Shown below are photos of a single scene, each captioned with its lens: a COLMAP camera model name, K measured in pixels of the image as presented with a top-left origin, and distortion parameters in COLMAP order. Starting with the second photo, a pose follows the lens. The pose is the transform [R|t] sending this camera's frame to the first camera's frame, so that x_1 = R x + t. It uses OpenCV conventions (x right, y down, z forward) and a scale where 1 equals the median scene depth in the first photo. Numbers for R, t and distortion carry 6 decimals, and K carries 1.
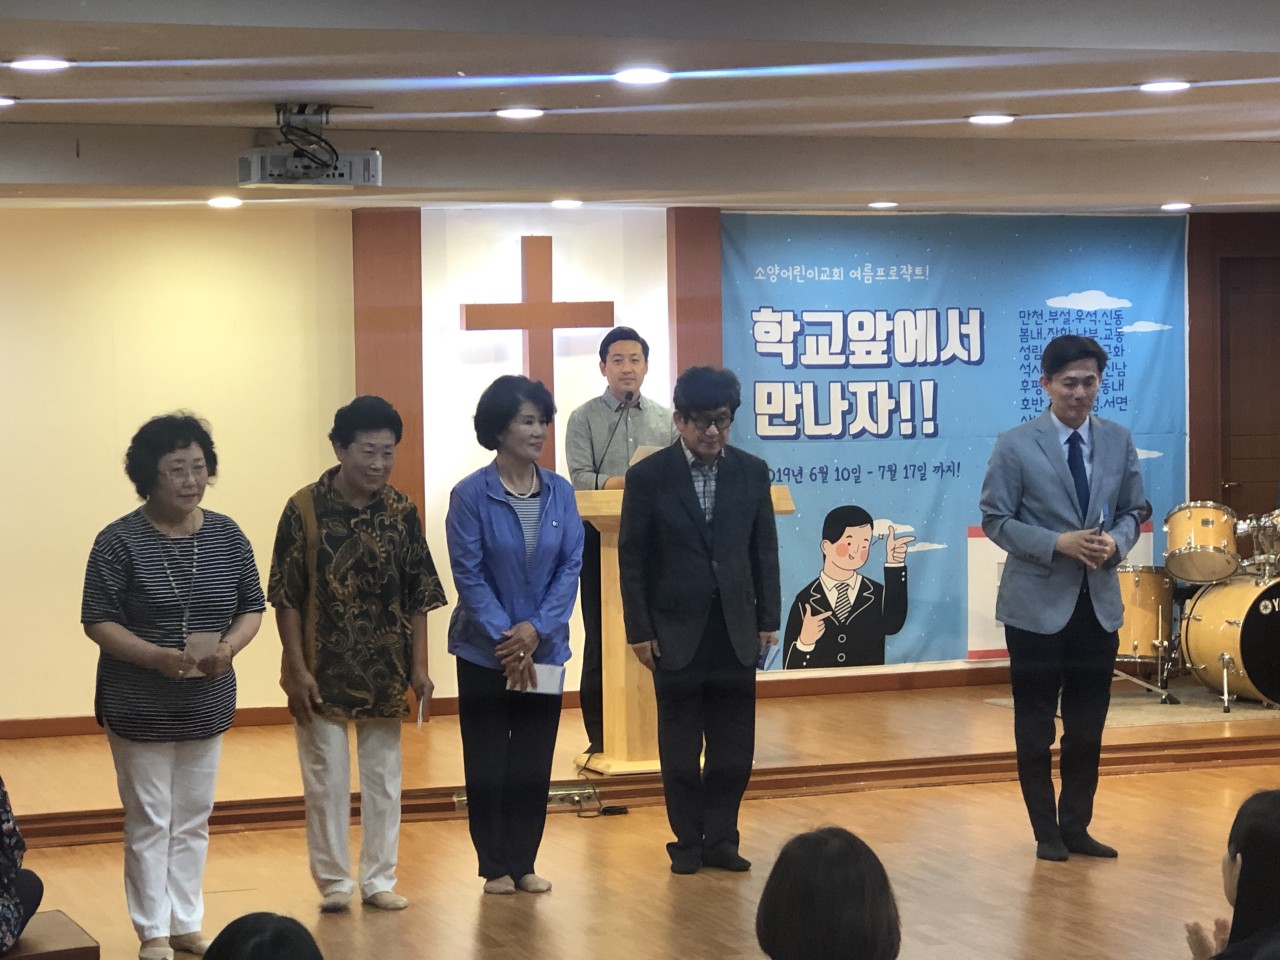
lens RADIAL K [[2942.3, 0, 642.1], [0, 2942.3, 481.4], [0, 0, 1]] dist [-0.031399, -0.164124]
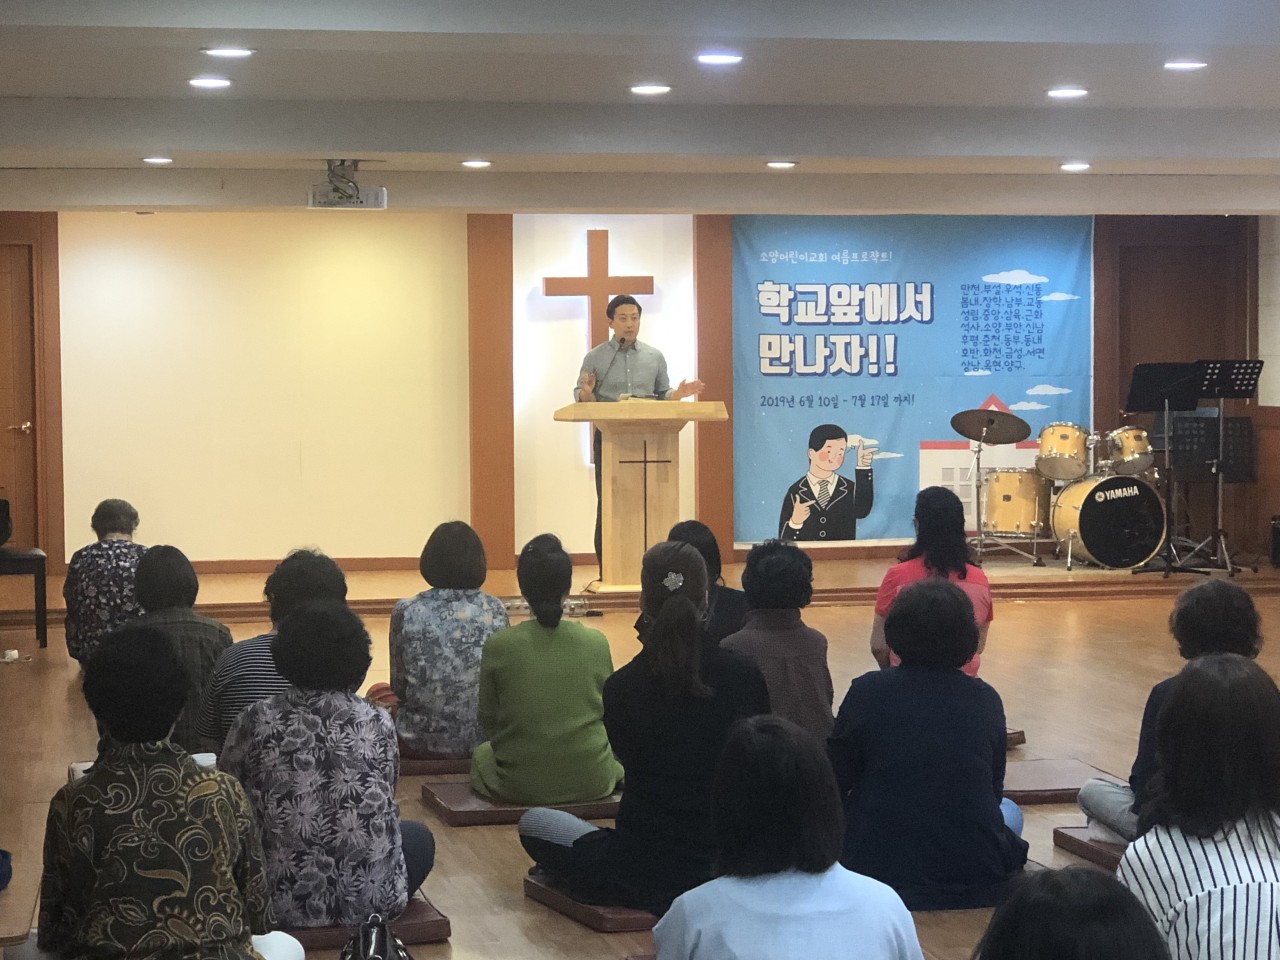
lens RADIAL K [[2992.5, 0, 640.0], [0, 2992.5, 480.0], [0, 0, 1]] dist [-0.098873, 0.094167]
pose [[0.990100, 0.014125, -0.139652, 0.179241], [-0.012948, 0.999873, 0.009331, 0.022469], [0.139766, -0.007430, 0.990157, -0.408101]]
